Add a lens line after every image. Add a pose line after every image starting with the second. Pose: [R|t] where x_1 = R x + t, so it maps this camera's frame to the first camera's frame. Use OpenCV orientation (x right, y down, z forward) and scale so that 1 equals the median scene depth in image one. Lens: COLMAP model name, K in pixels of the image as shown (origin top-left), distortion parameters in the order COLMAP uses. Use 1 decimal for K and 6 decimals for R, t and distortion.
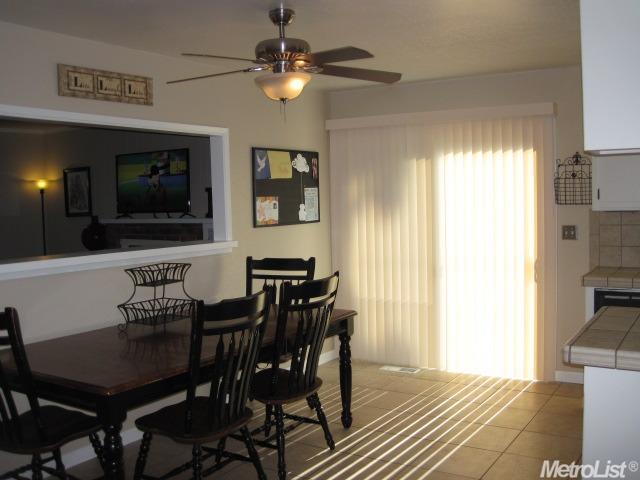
lens RADIAL K [[660.6, 0, 320.0], [0, 660.6, 240.0], [0, 0, 1]] dist [-0.180224, 0.152670]
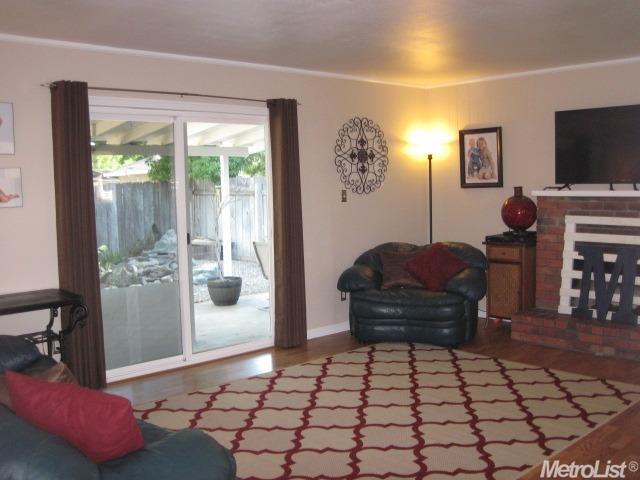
lens RADIAL K [[660.6, 0, 320.0], [0, 660.6, 240.0], [0, 0, 1]] dist [-0.180224, 0.152670]
pose [[0.963048, 0.026009, -0.268072, -0.544270], [-0.018131, 0.999329, 0.031822, 0.012294], [0.268720, -0.025786, 0.962873, 0.218759]]
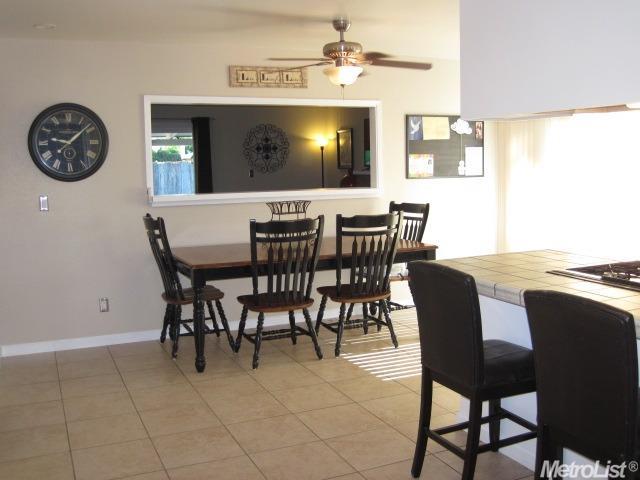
lens RADIAL K [[660.6, 0, 320.0], [0, 660.6, 240.0], [0, 0, 1]] dist [-0.180224, 0.152670]
pose [[0.833114, 0.074242, -0.548095, 0.454493], [-0.037643, 0.996264, 0.077729, 0.006042], [0.551818, -0.044125, 0.832796, -0.136224]]
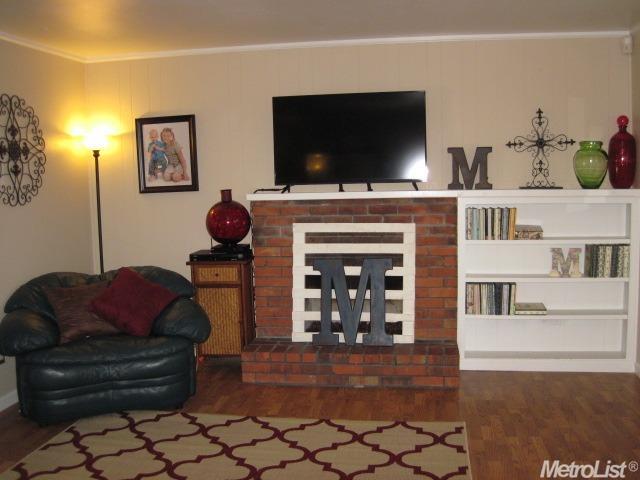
lens RADIAL K [[660.6, 0, 320.0], [0, 660.6, 240.0], [0, 0, 1]] dist [-0.180224, 0.152670]
pose [[0.923309, -0.038371, 0.382137, -0.762805], [0.028149, 0.999082, 0.032307, -0.008088], [-0.383025, -0.019073, 0.923541, 0.526368]]
